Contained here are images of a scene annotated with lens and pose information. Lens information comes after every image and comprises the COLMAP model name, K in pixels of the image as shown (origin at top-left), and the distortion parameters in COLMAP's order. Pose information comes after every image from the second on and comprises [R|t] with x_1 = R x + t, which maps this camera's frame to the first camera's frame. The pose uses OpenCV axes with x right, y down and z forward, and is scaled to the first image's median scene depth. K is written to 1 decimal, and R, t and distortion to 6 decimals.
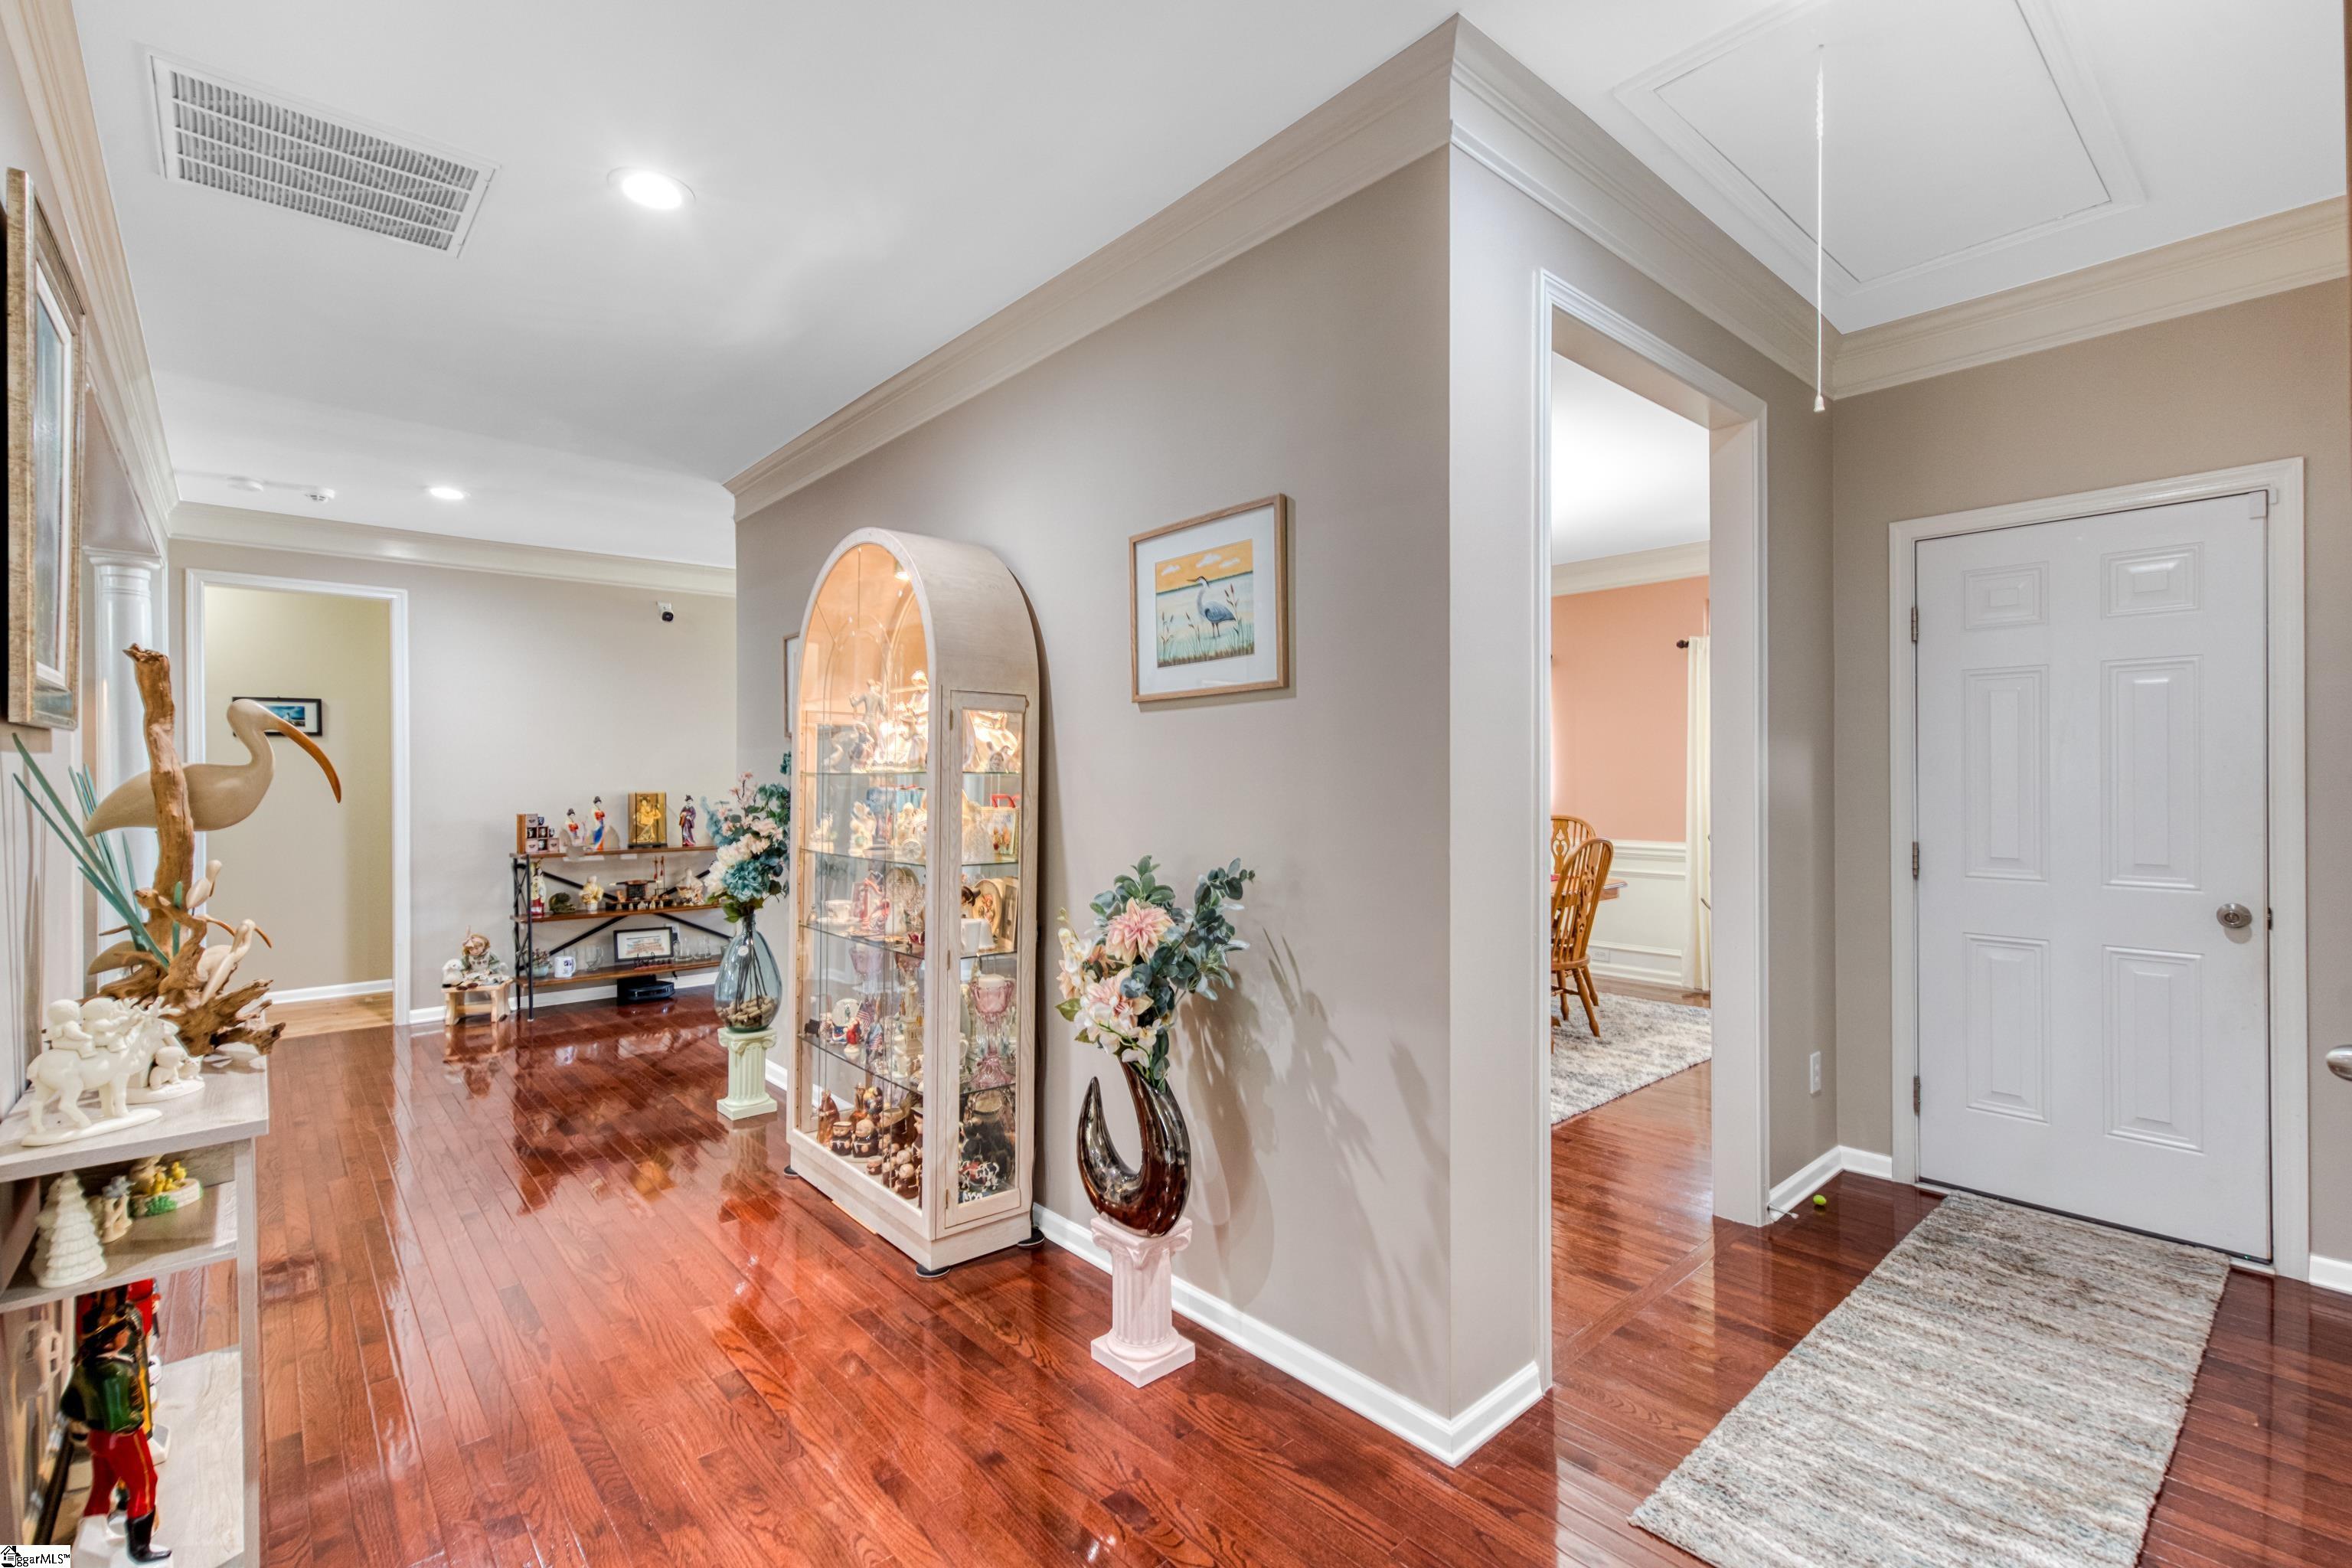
lens RADIAL K [[1065.5, 0, 1176.8], [0, 1065.5, 775.0], [0, 0, 1]] dist [-0.001655, 0.006918]
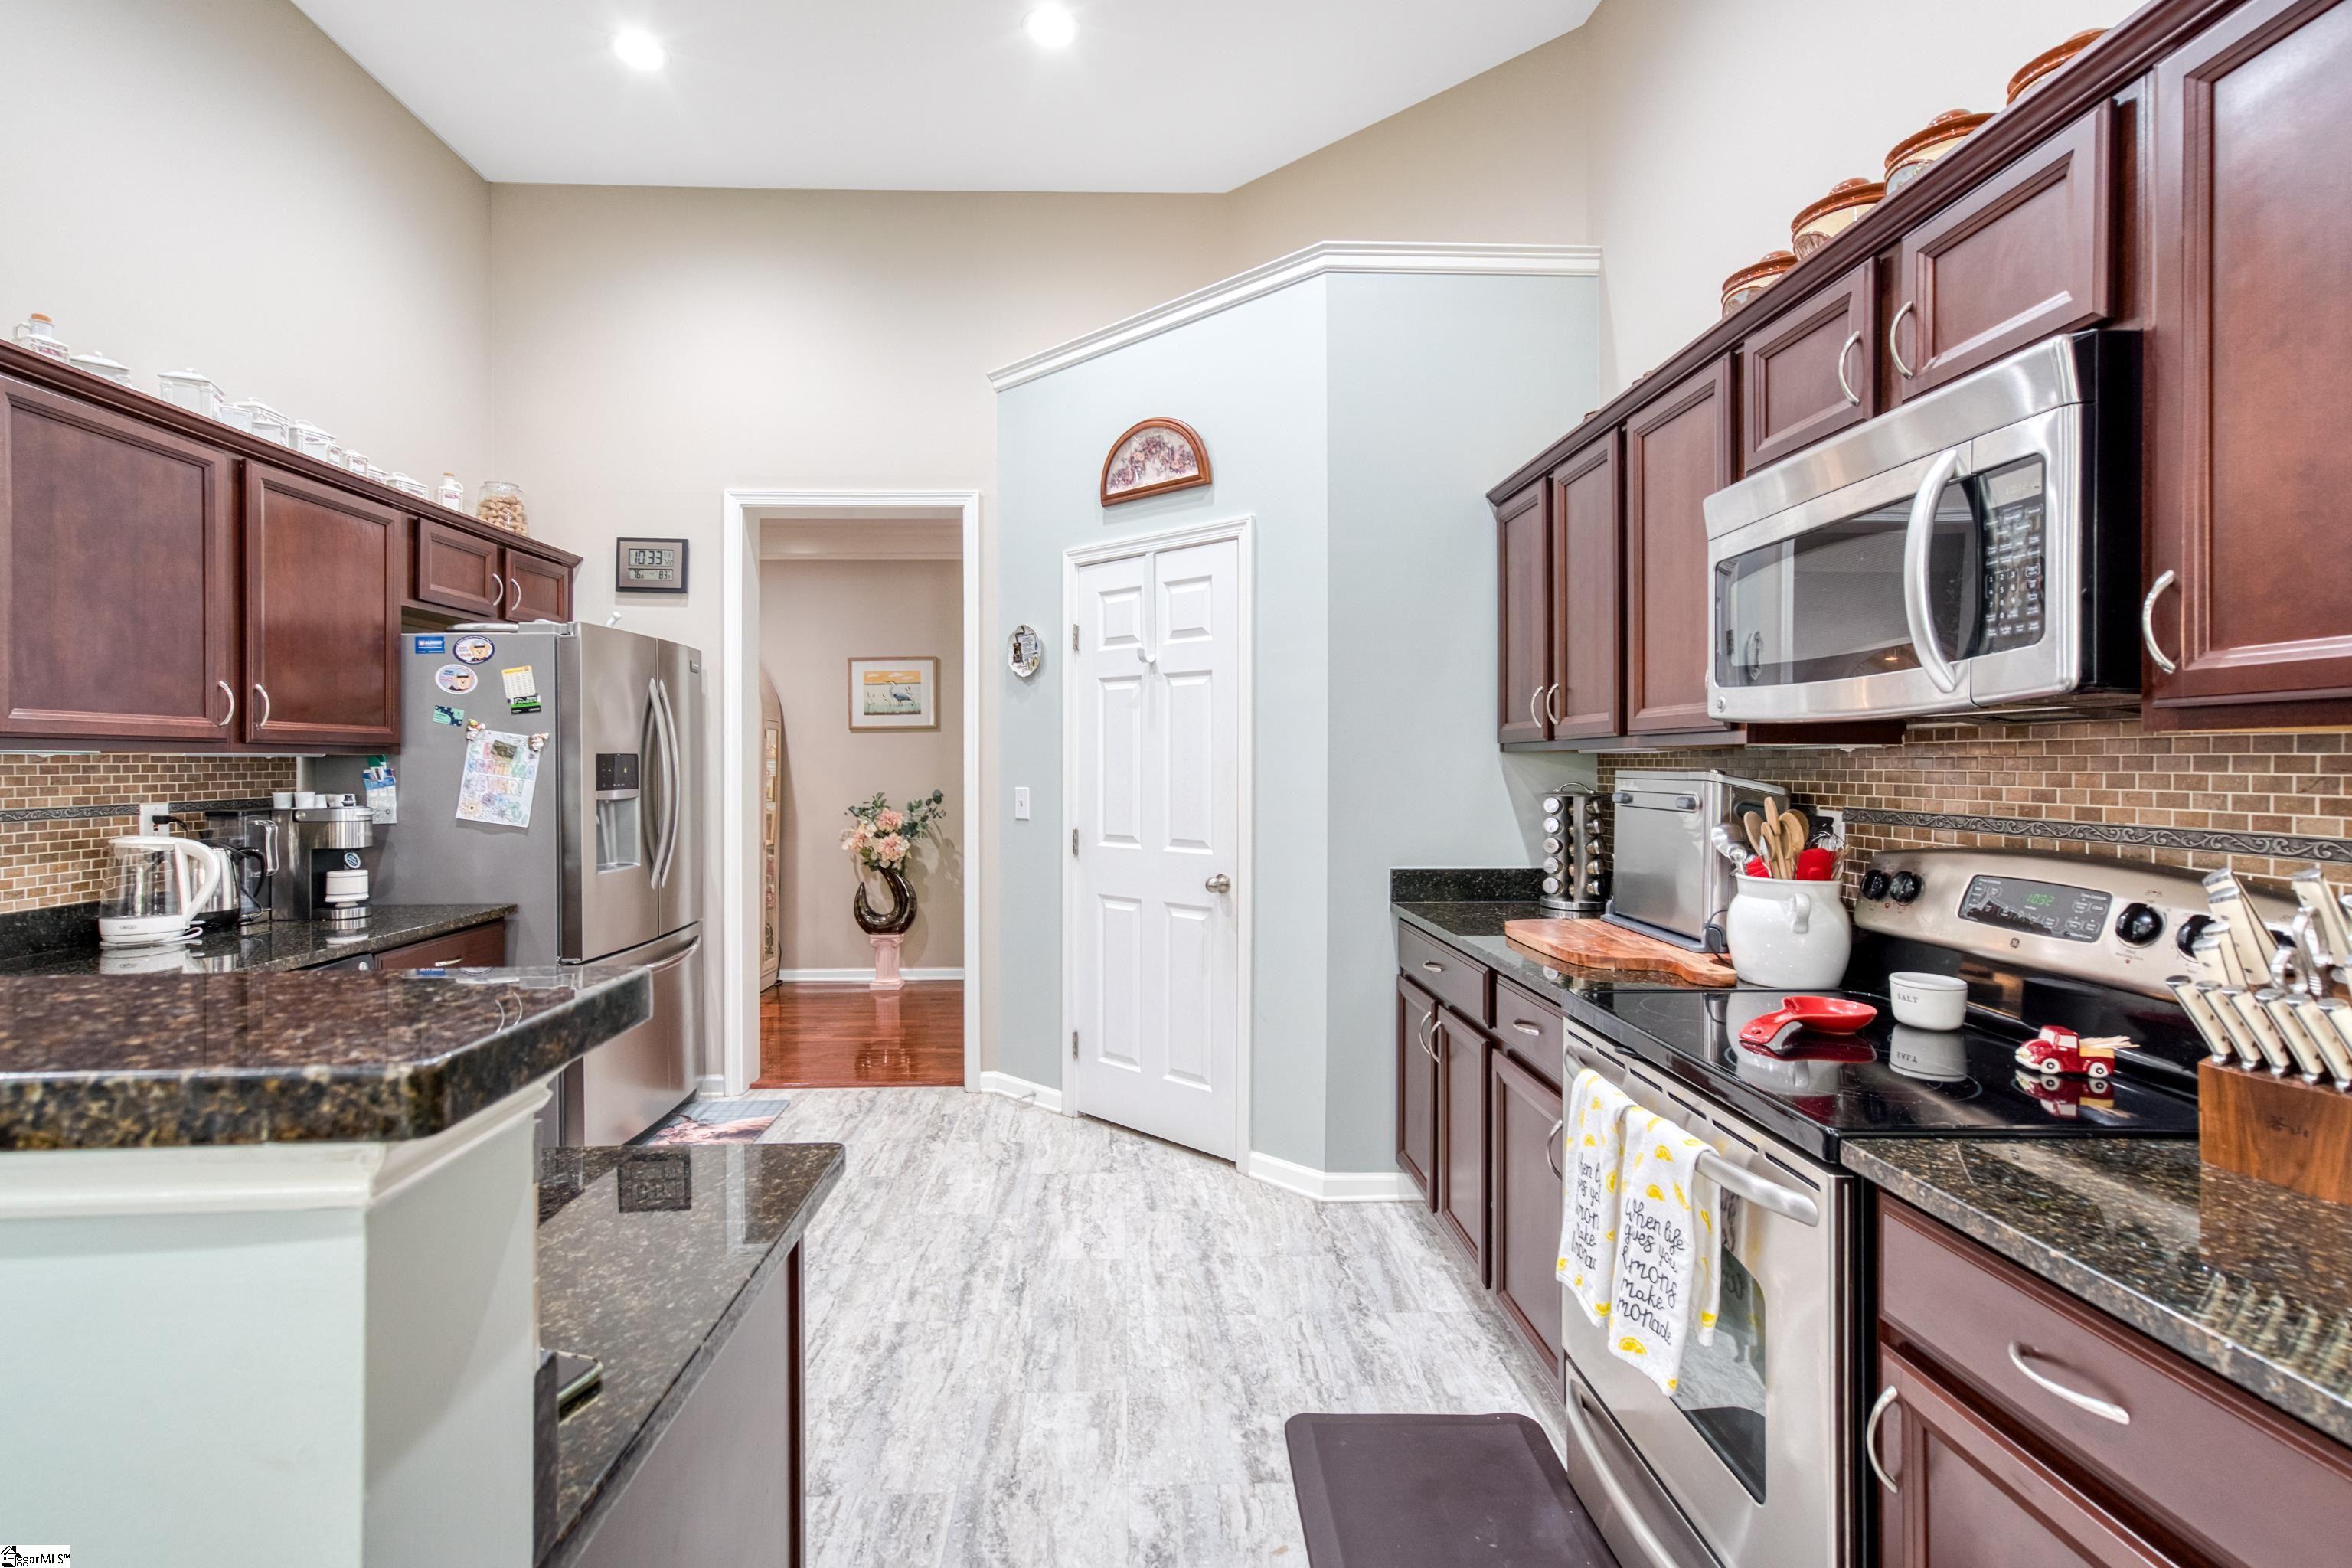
lens RADIAL K [[1065.5, 0, 1175.5], [0, 1065.5, 774.3], [0, 0, 1]] dist [-0.001655, 0.006918]
pose [[0.630293, -0.003641, 0.776349, -1.565719], [-0.003215, 0.999968, 0.007300, 0.013500], [-0.776351, -0.007097, 0.630261, -1.142951]]
